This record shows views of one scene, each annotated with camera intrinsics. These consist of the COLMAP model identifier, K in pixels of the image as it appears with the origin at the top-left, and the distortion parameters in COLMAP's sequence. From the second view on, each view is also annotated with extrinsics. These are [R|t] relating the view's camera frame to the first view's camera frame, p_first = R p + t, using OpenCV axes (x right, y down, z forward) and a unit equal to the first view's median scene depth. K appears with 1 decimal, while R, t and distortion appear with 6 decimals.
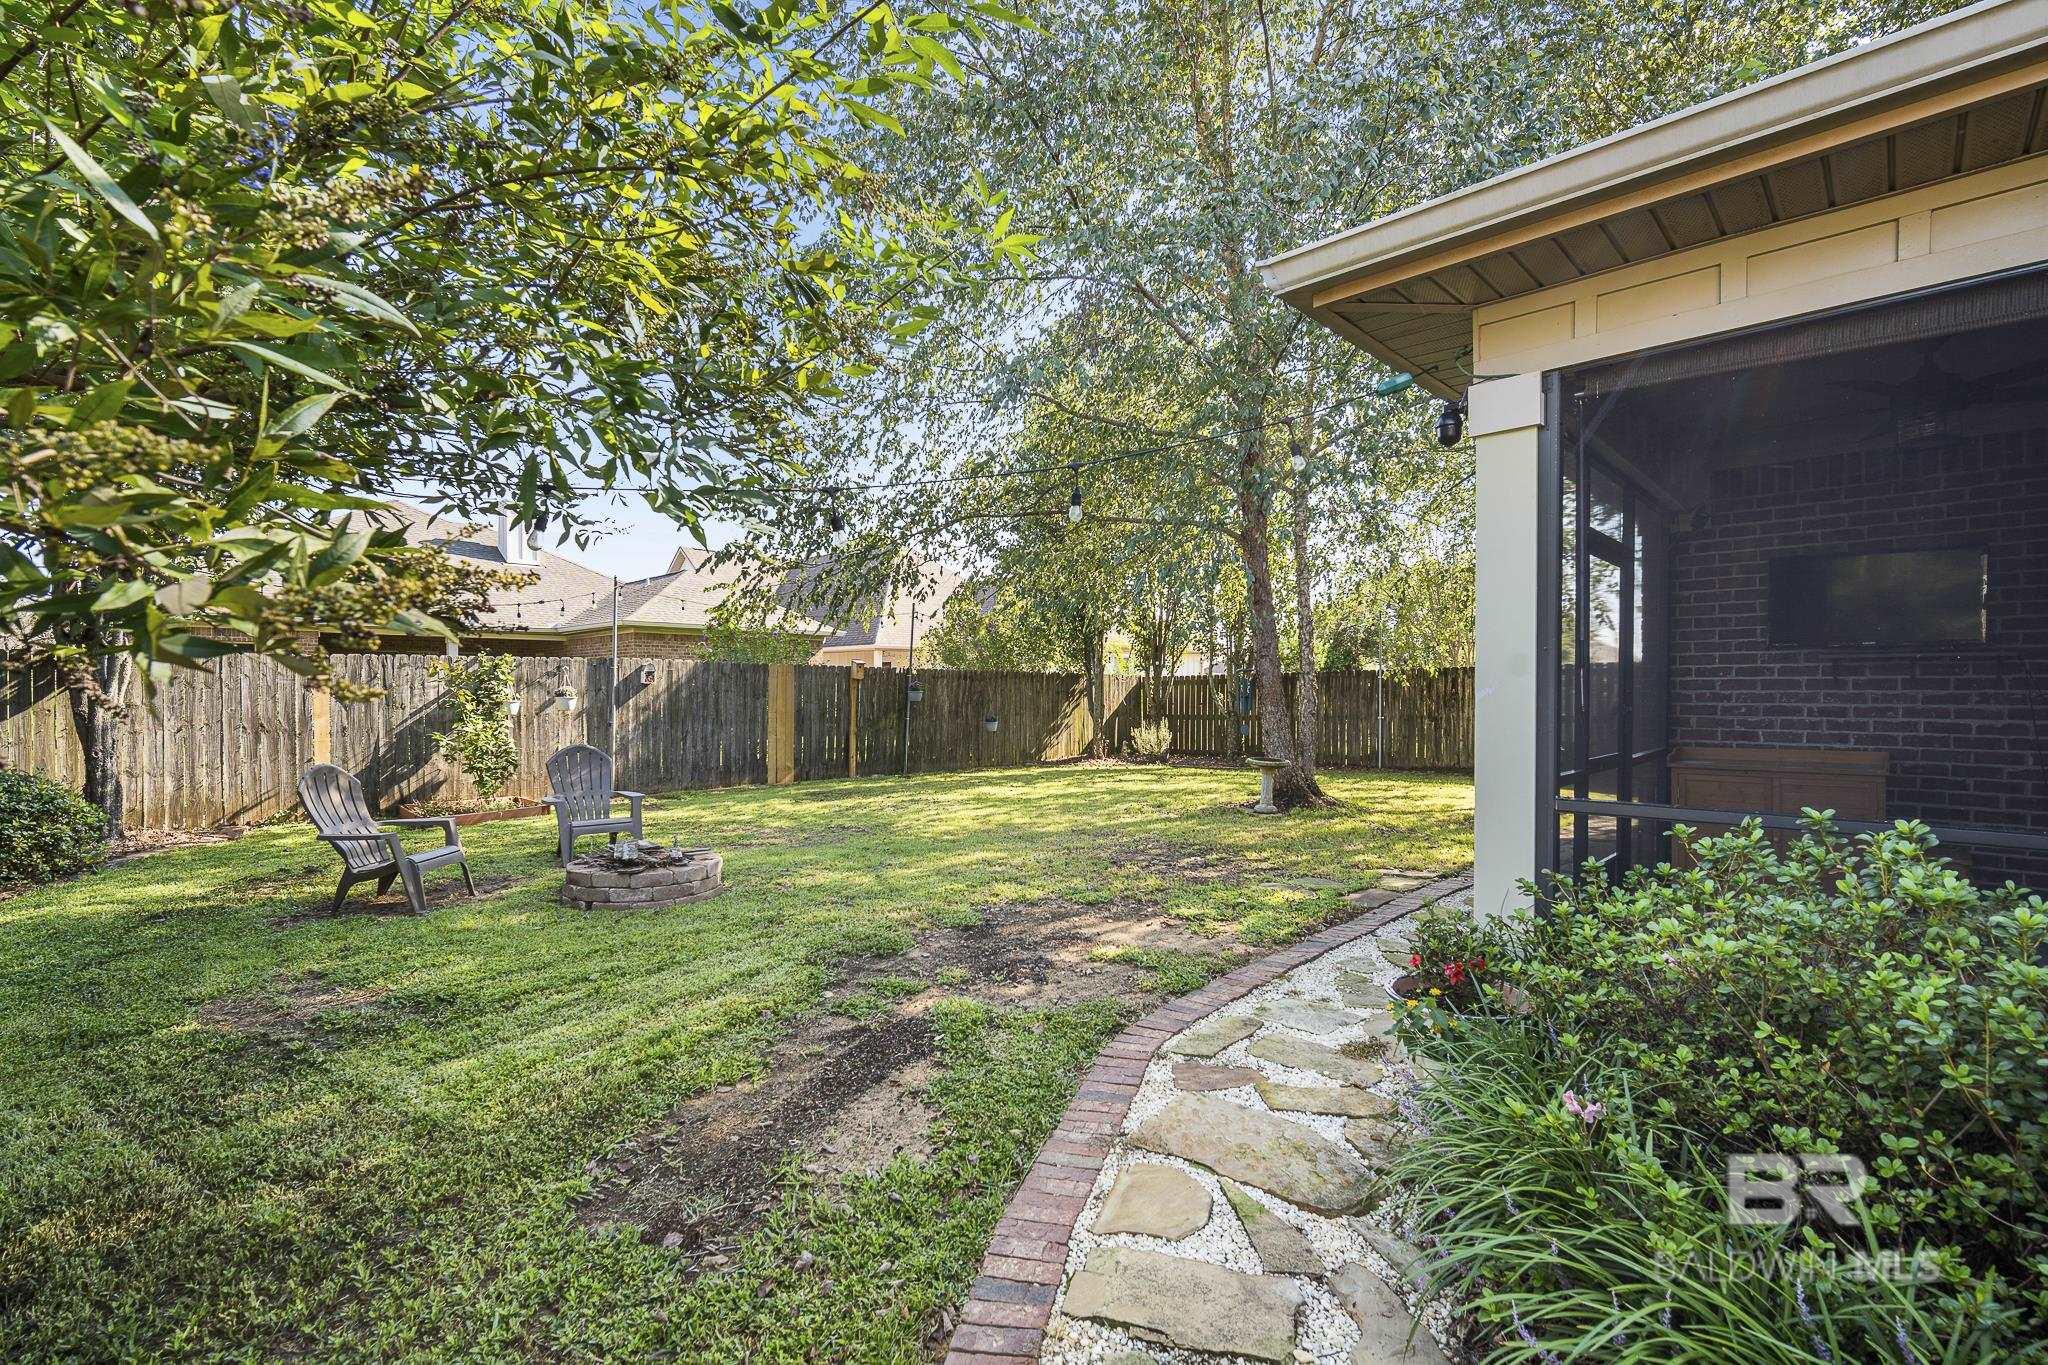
lens RADIAL K [[946.5, 0, 1024.0], [0, 946.5, 682.5], [0, 0, 1]] dist [-0.003330, -0.000005]
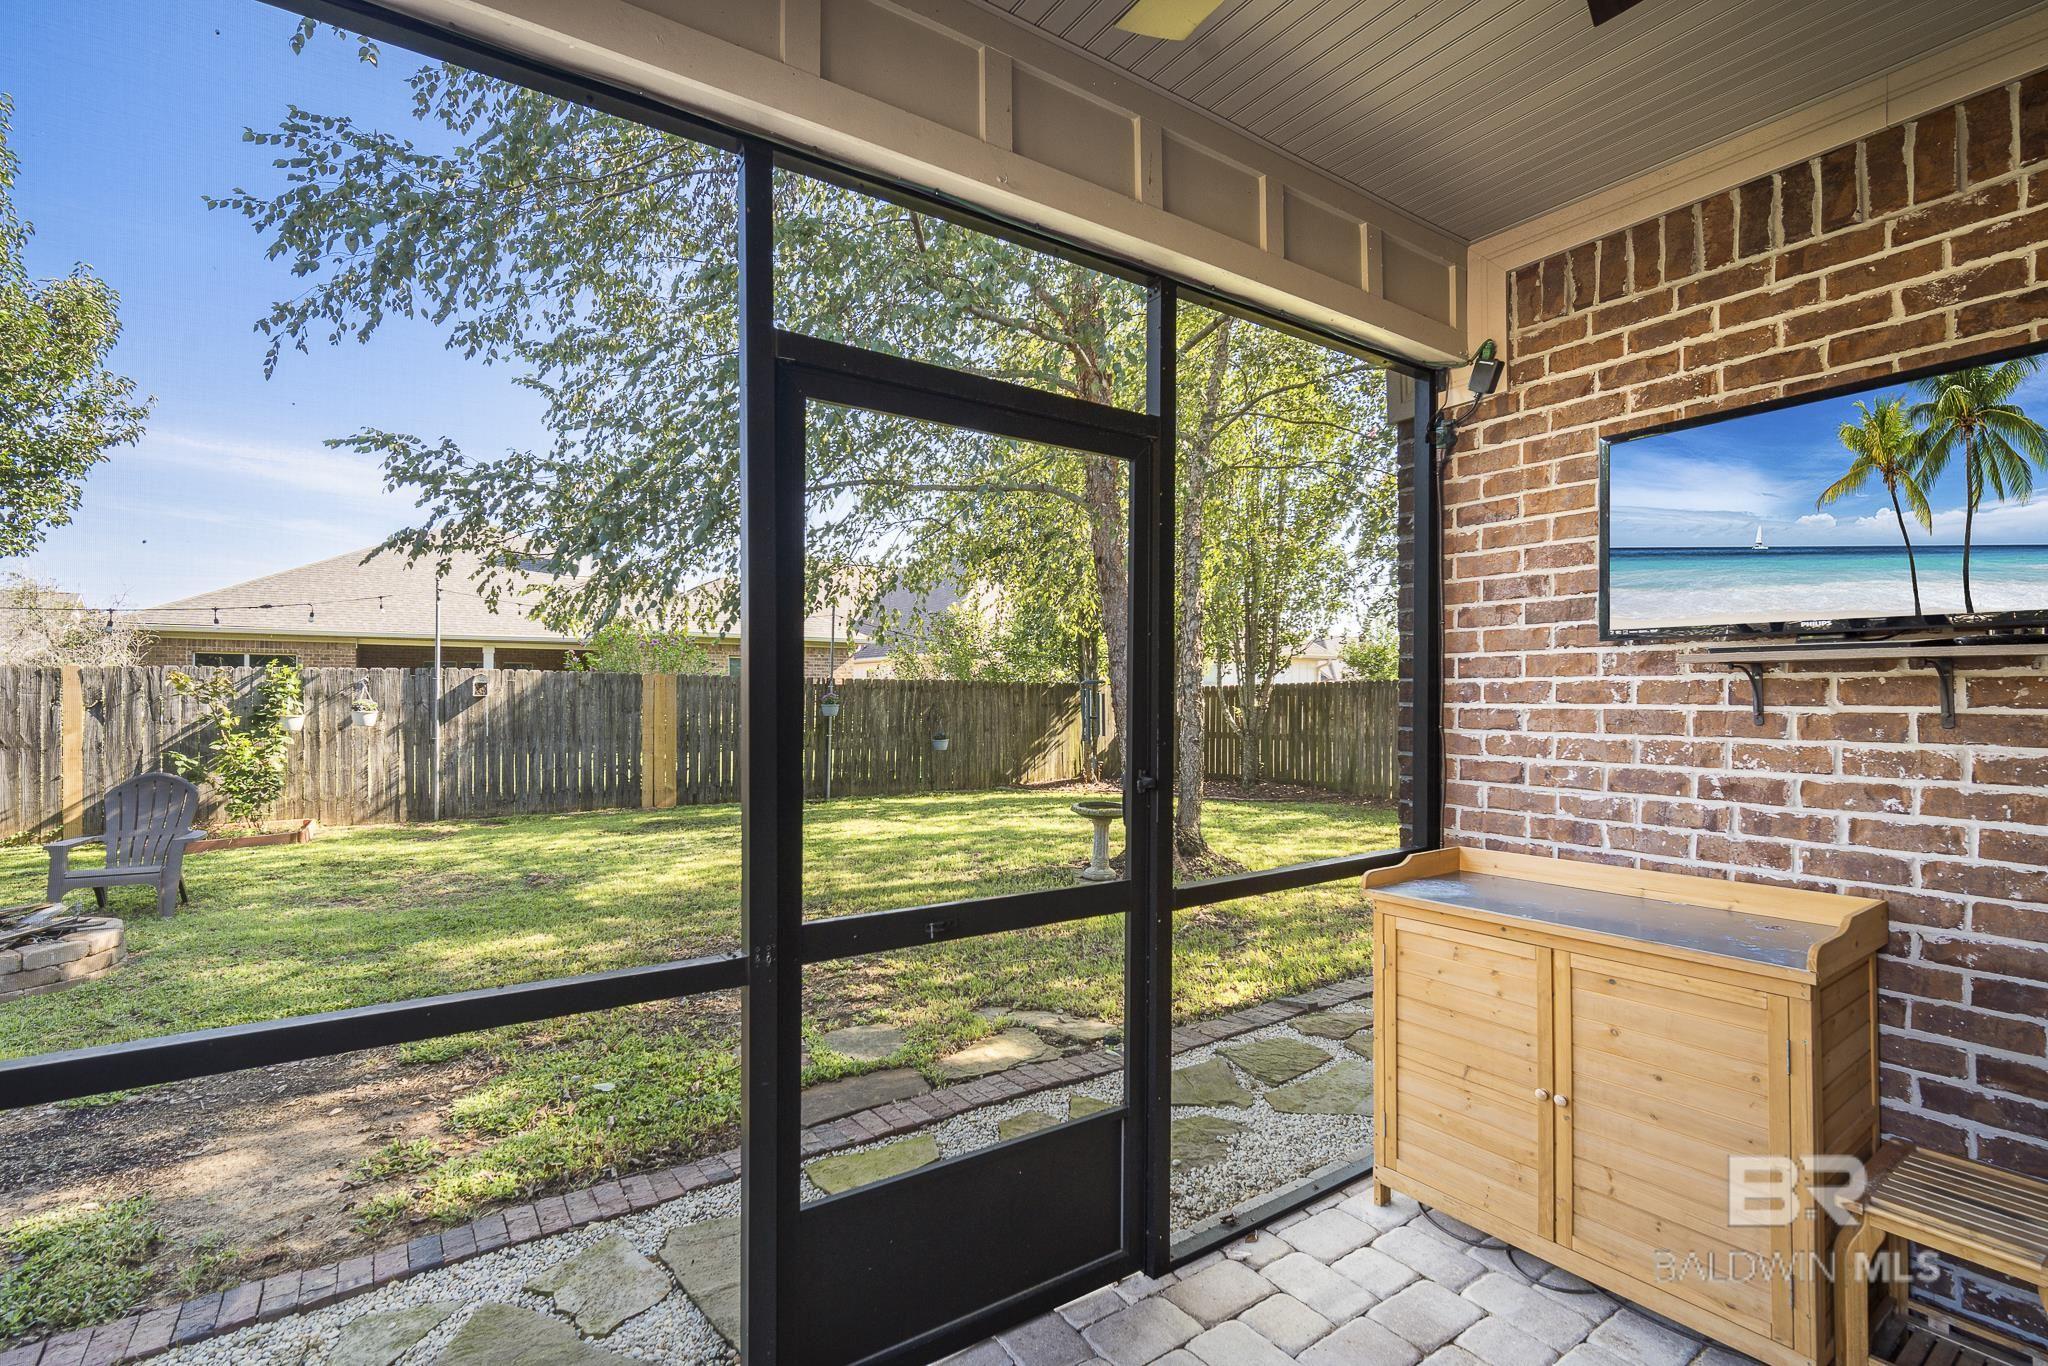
lens RADIAL K [[910.2, 0, 1025.2], [0, 910.2, 674.3], [0, 0, 1]] dist [-0.007408, 0.000194]
pose [[0.973665, -0.002210, -0.227971, 0.342844], [-0.001640, 0.999859, -0.016697, -0.007066], [0.227976, 0.016632, 0.973525, 0.289364]]
